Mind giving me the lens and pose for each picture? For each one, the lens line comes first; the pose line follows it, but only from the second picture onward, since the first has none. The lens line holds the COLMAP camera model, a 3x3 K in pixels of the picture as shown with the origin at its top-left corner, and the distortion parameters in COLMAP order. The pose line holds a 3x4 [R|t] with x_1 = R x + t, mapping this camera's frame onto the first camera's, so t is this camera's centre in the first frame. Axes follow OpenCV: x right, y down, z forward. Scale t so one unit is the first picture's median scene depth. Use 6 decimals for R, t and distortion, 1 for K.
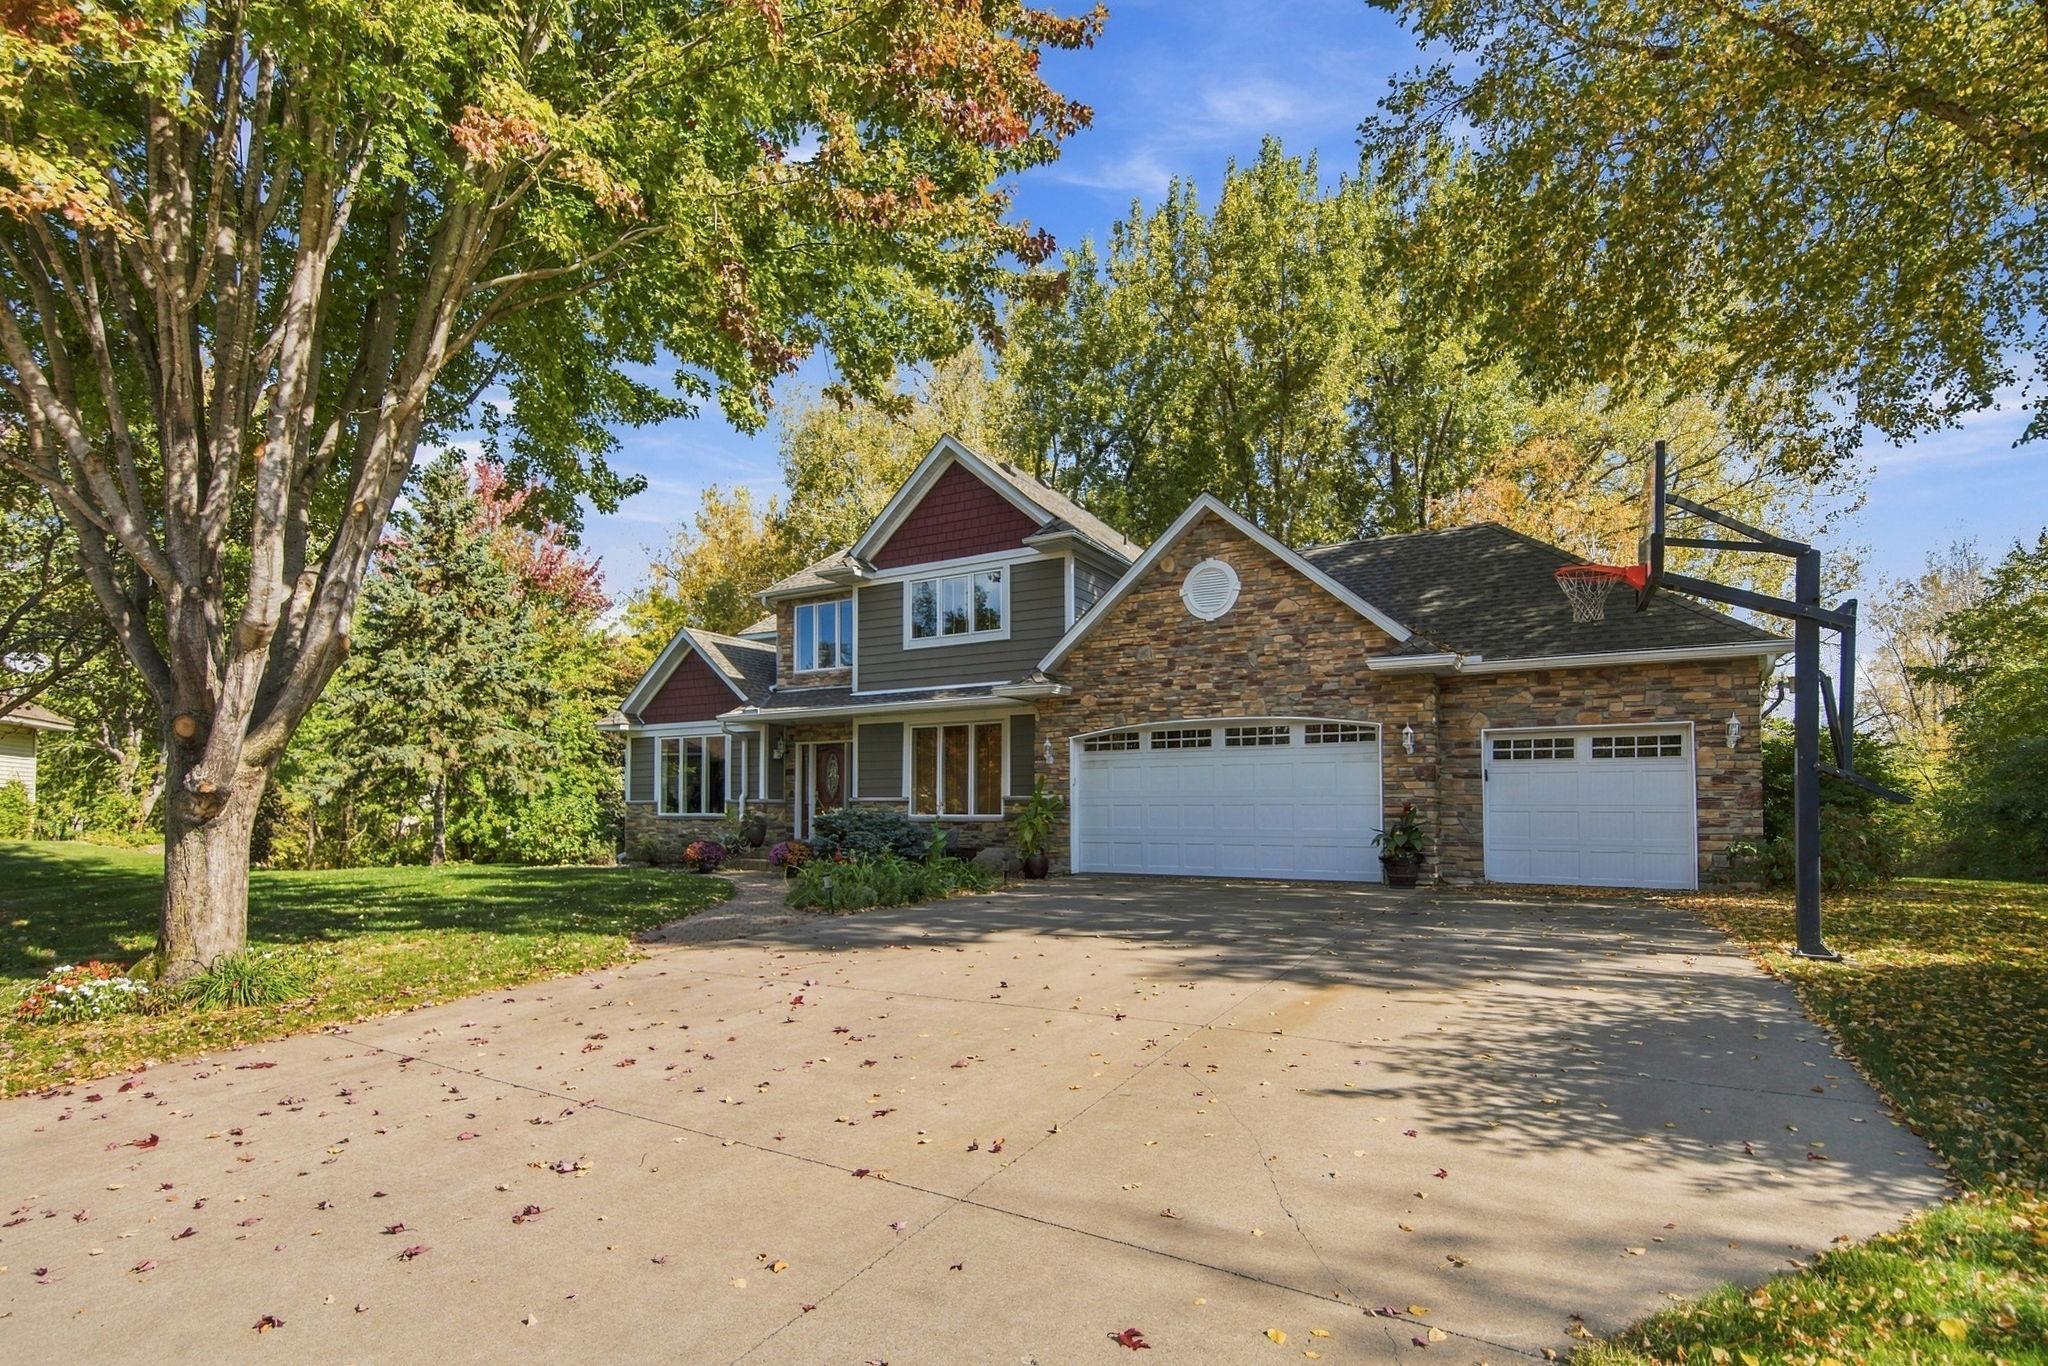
lens RADIAL K [[1000.1, 0, 1018.7], [0, 1000.1, 777.2], [0, 0, 1]] dist [0.013578, -0.000235]
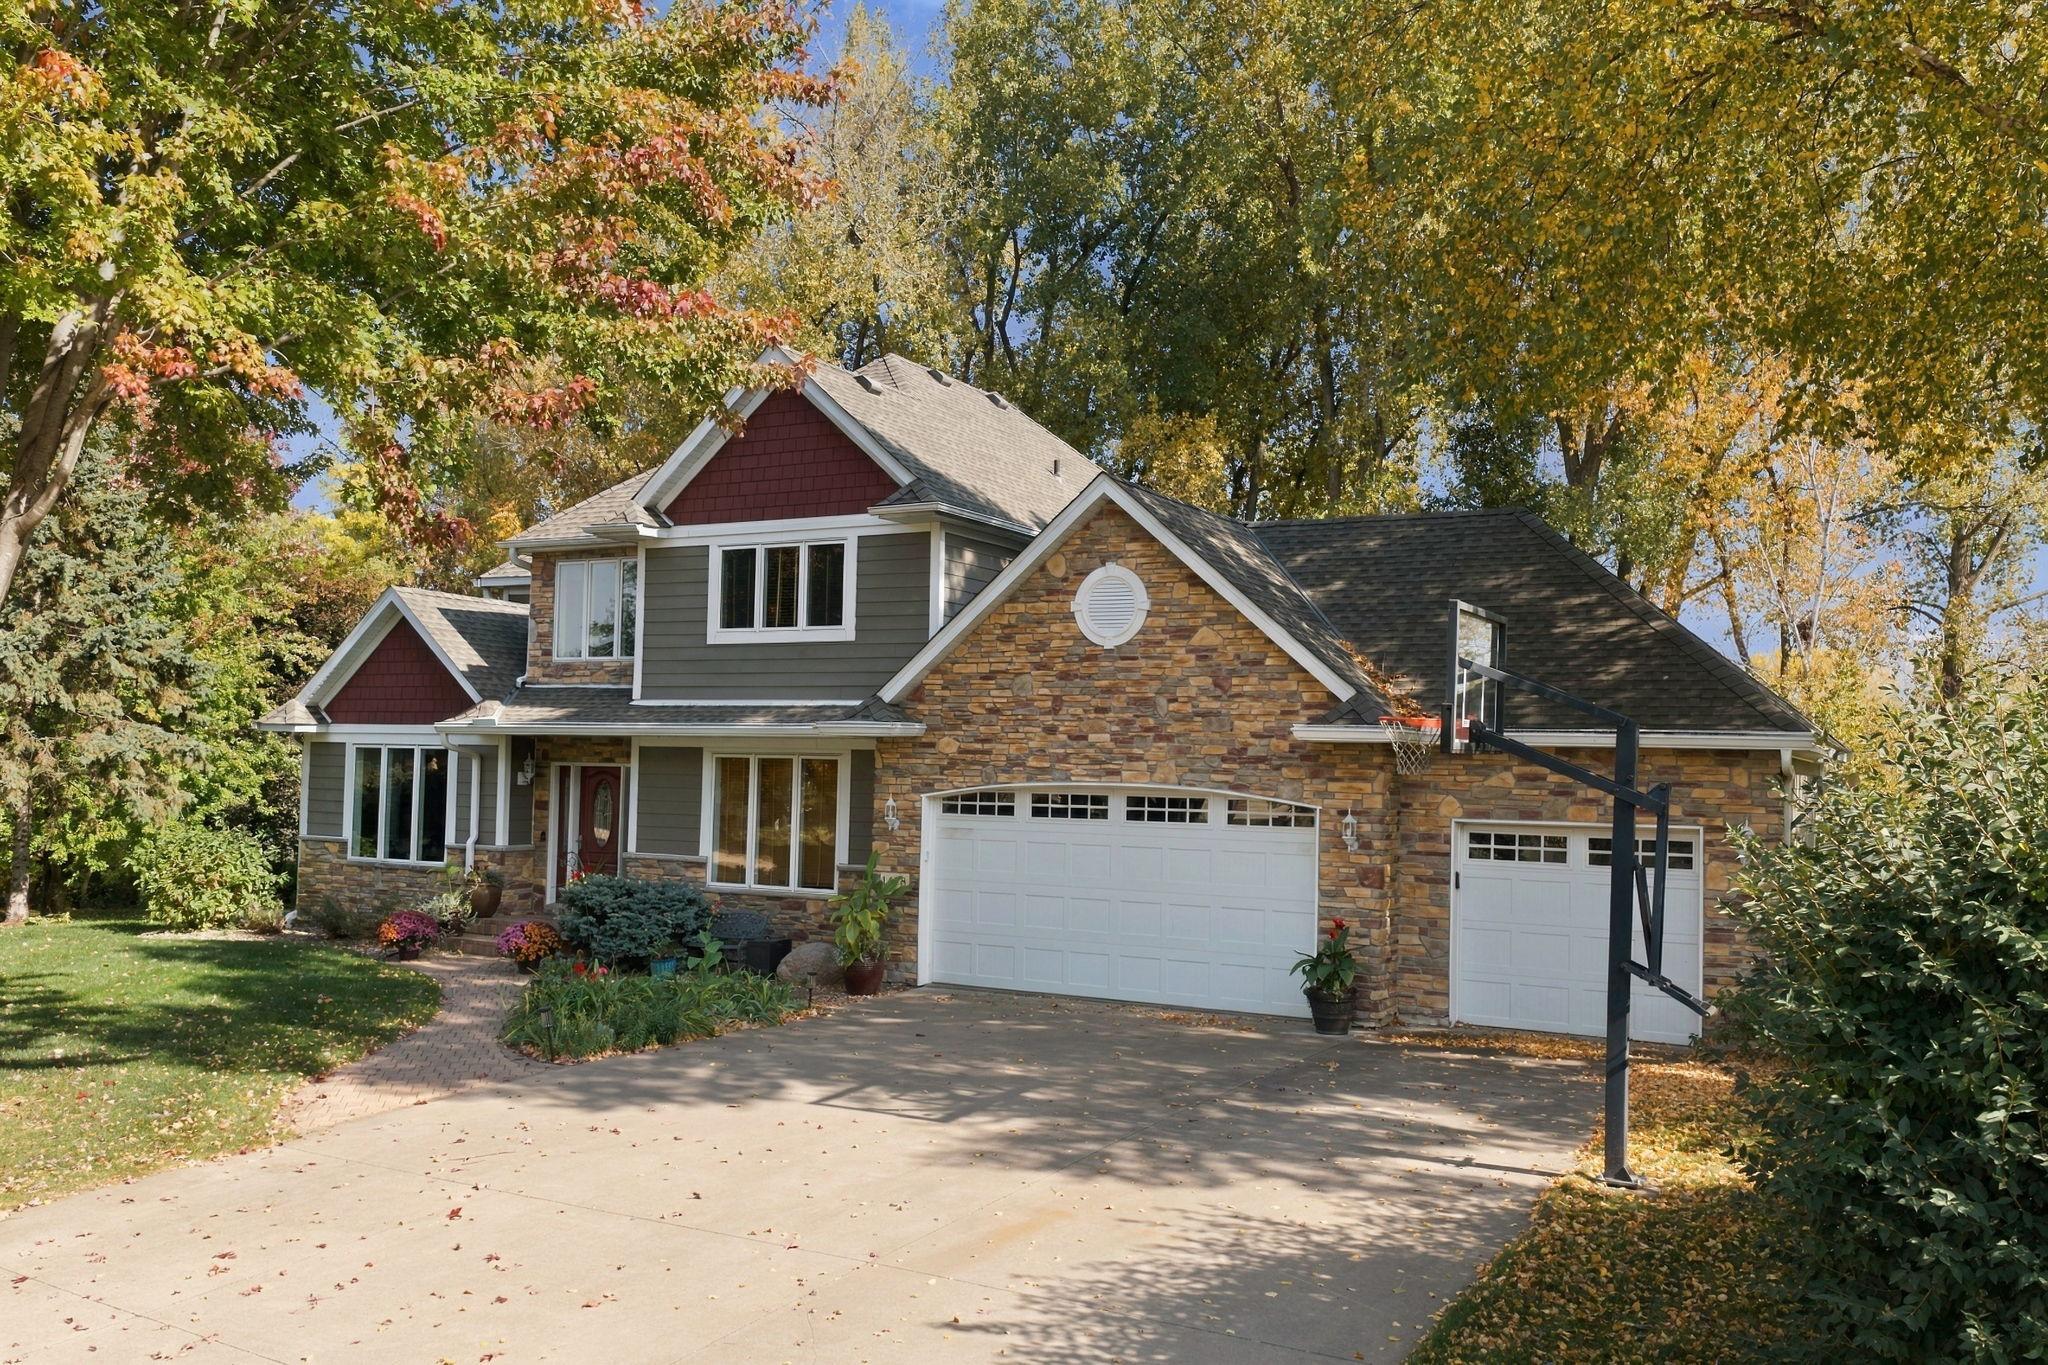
lens RADIAL K [[1688.8, 0, 1031.3], [0, 1688.8, 716.8], [0, 0, 1]] dist [0.012241, -0.016058]
pose [[0.999290, 0.029604, 0.023297, 0.094176], [-0.029538, 0.999559, -0.003191, -0.088309], [-0.023381, 0.002501, 0.999723, -0.200237]]
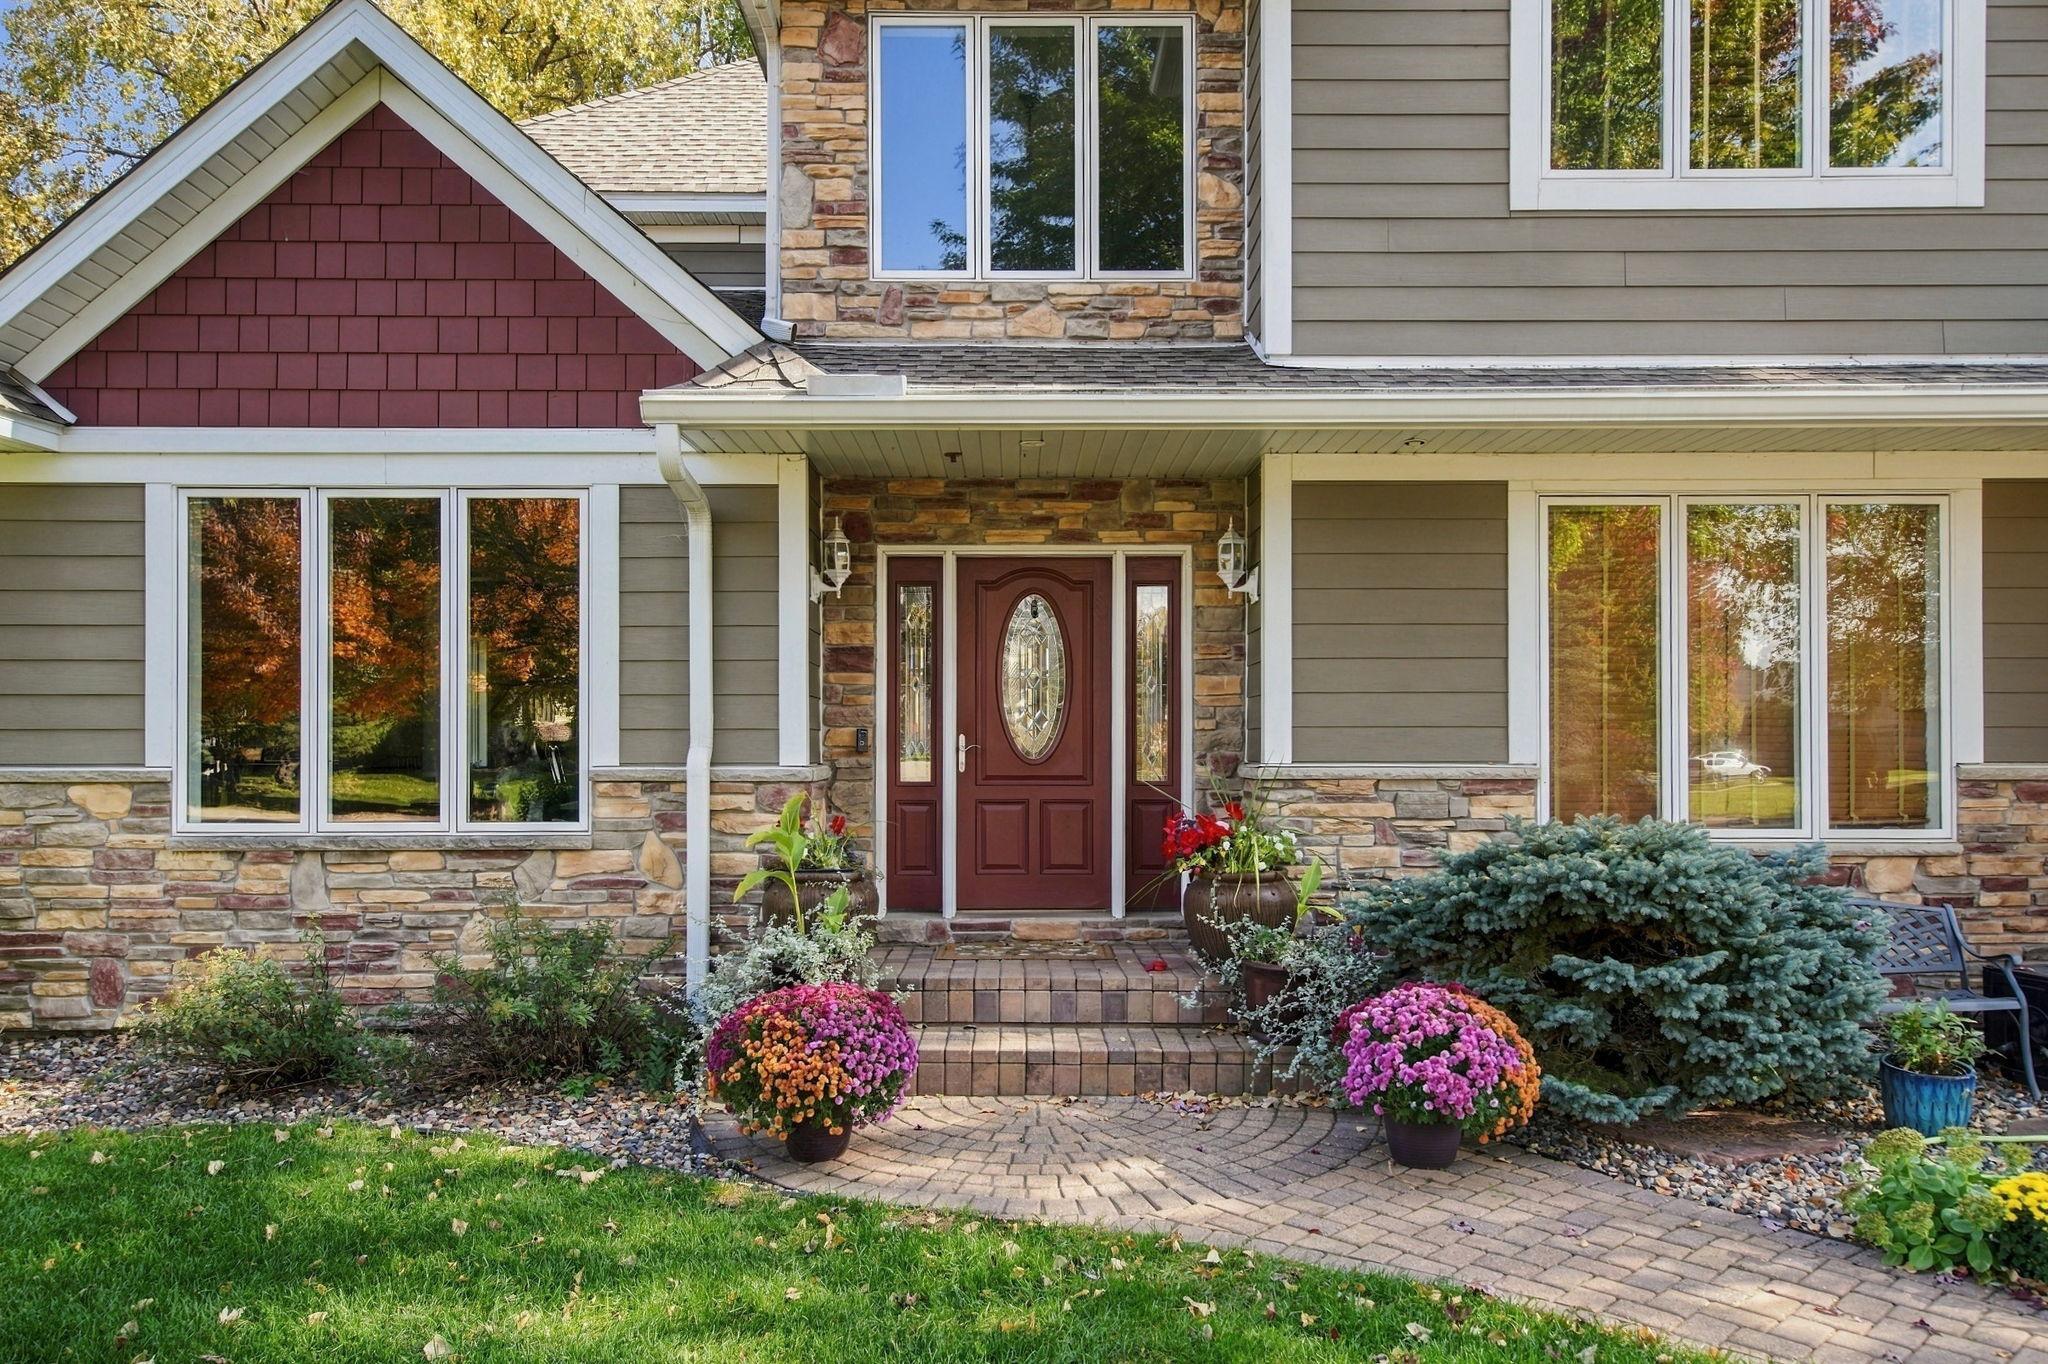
lens RADIAL K [[1457.3, 0, 1024.7], [0, 1457.3, 762.6], [0, 0, 1]] dist [0.005179, -0.000815]
pose [[0.868090, 0.007147, 0.496355, -0.464117], [-0.018898, 0.999647, 0.018657, 0.016778], [-0.496047, -0.025576, 0.867919, 0.804112]]
